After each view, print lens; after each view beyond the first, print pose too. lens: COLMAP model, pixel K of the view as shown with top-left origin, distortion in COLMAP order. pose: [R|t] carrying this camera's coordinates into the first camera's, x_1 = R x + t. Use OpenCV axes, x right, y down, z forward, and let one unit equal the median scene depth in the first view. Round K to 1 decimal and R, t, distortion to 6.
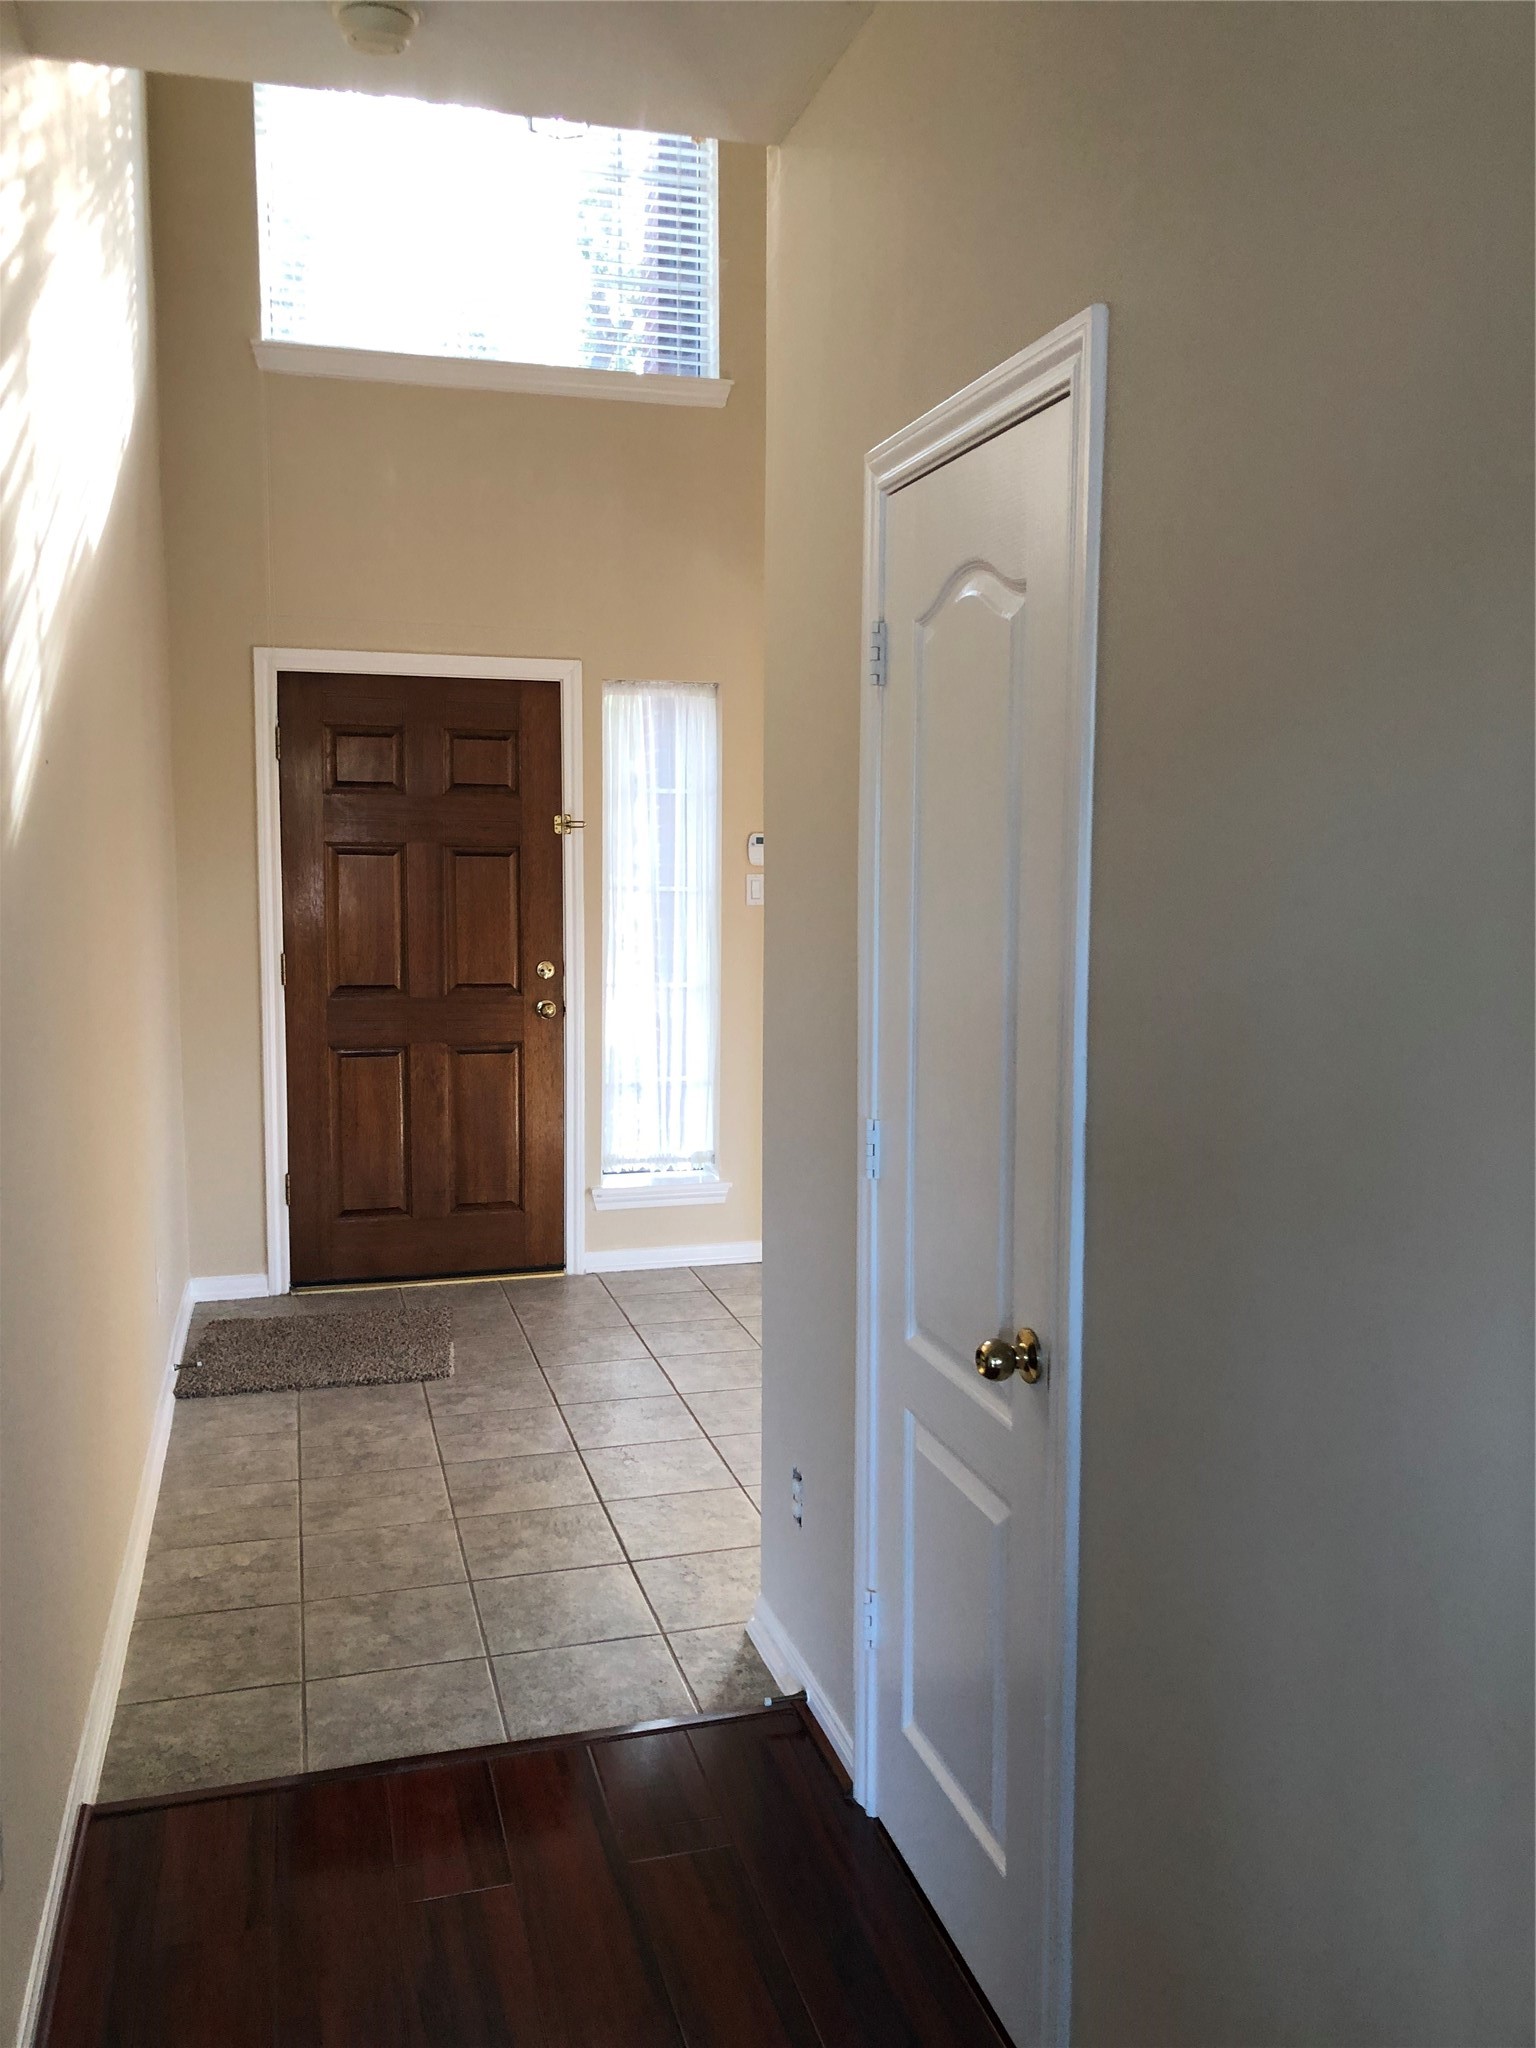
lens RADIAL K [[1672.0, 0, 761.5], [0, 1672.0, 1021.0], [0, 0, 1]] dist [0.069310, -0.085053]
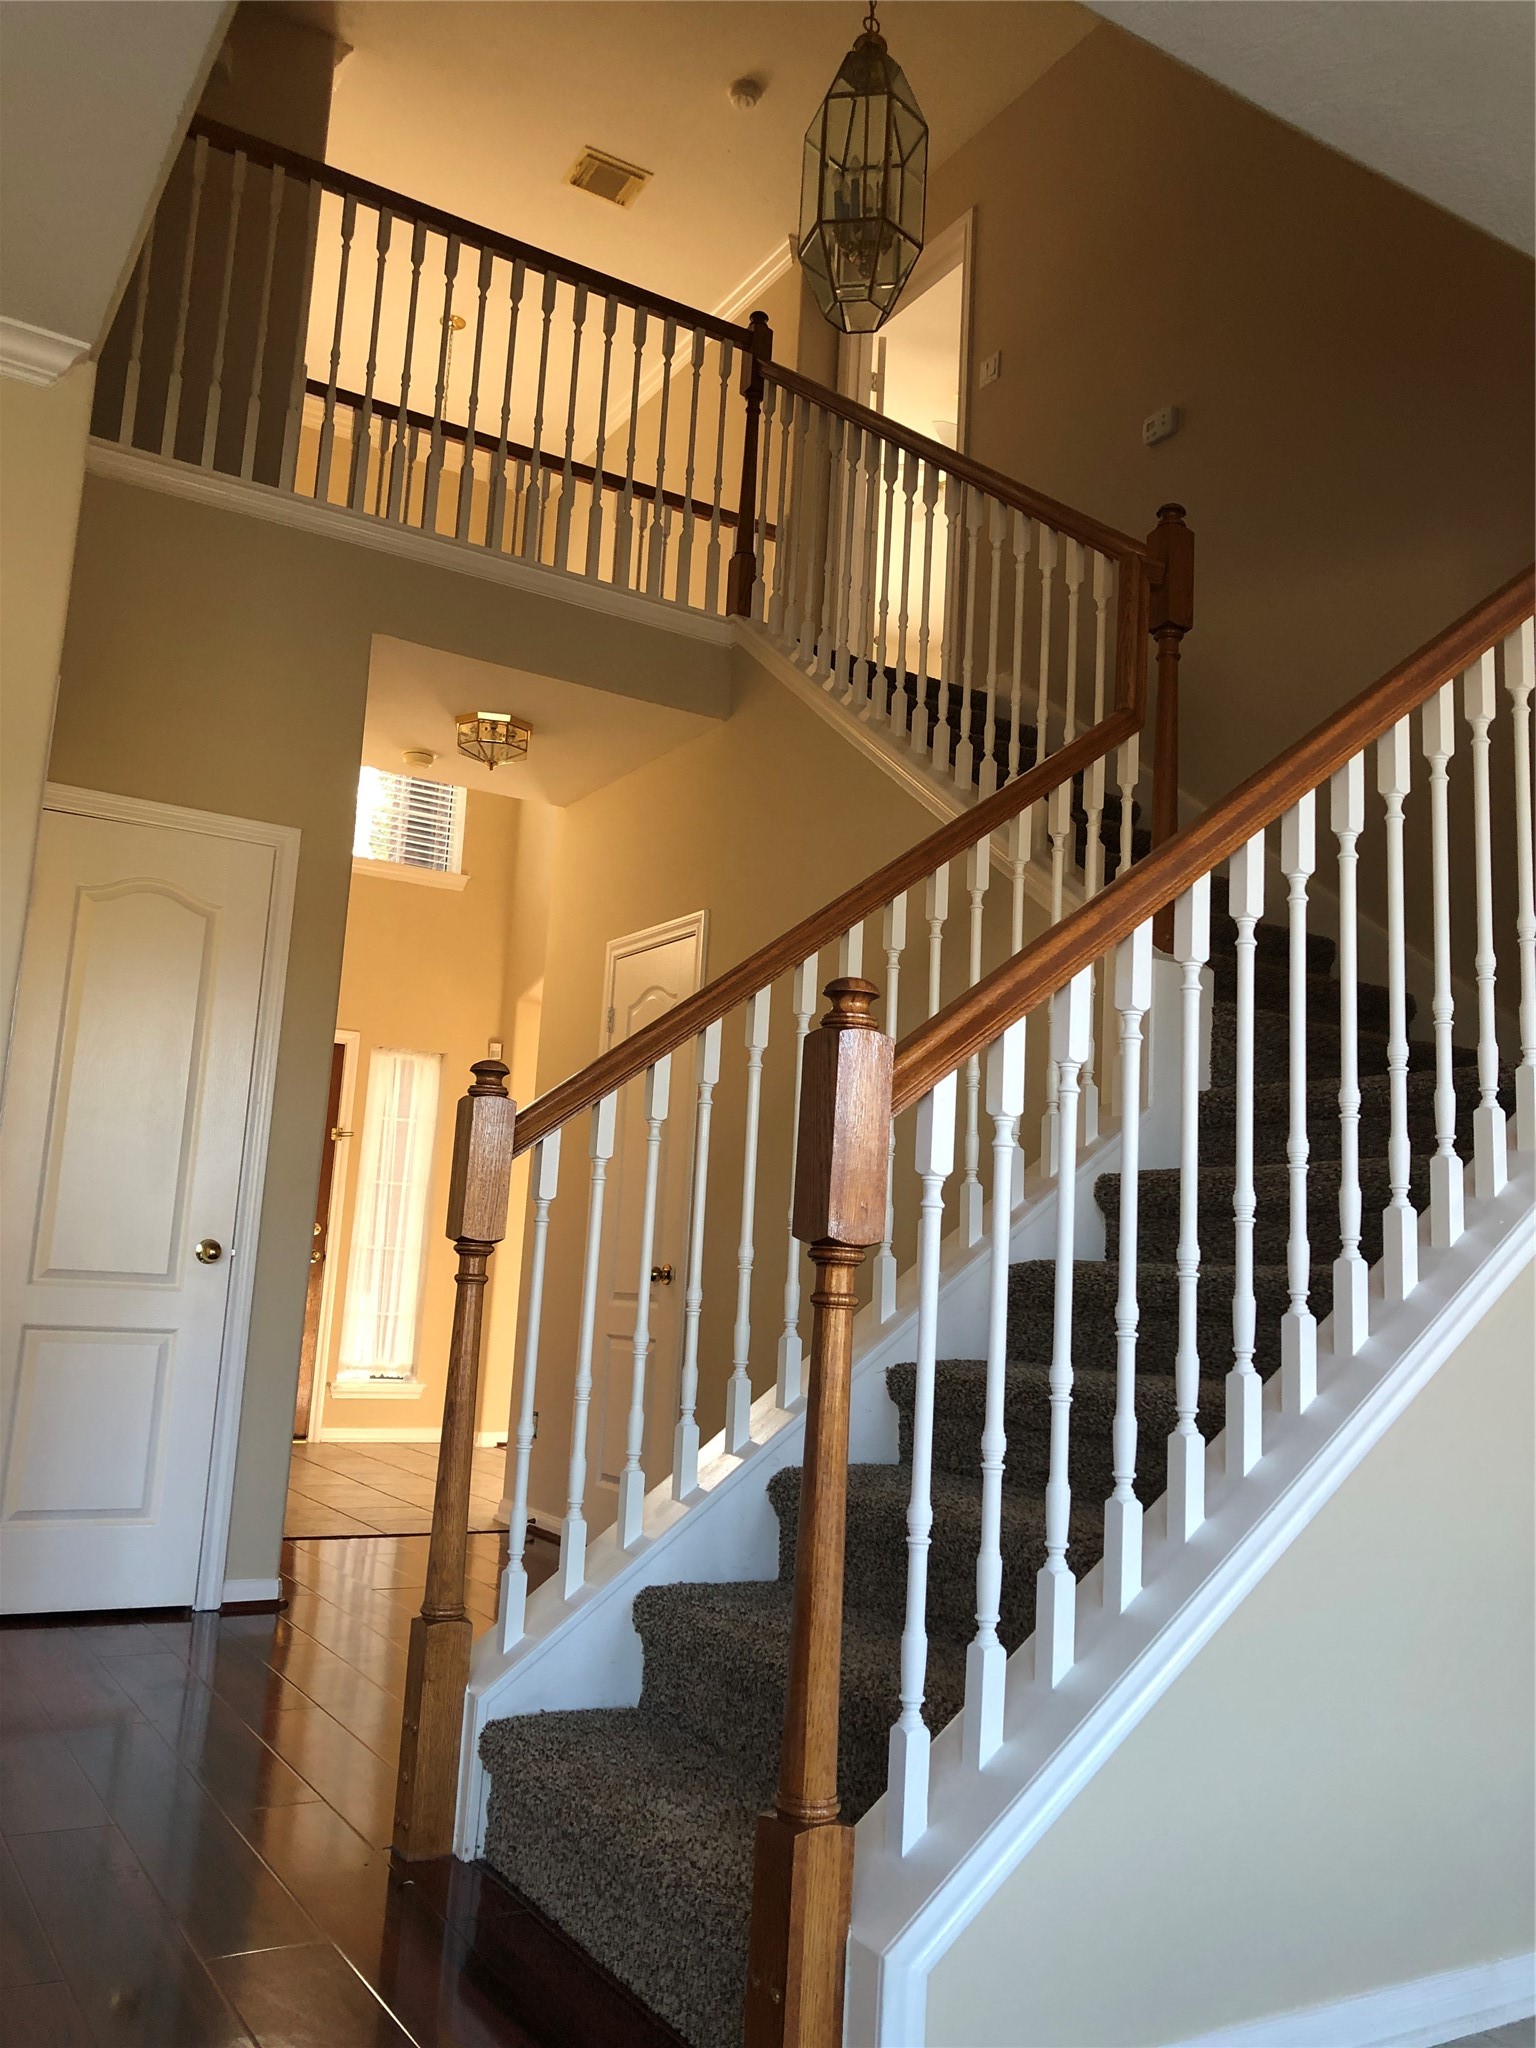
lens RADIAL K [[1672.0, 0, 769.4], [0, 1672.0, 1020.7], [0, 0, 1]] dist [0.069310, -0.085053]
pose [[0.962991, 0.084095, 0.256081, -0.138876], [-0.015996, 0.966239, -0.257150, 0.170750], [-0.269060, 0.243537, 0.931824, -0.564316]]
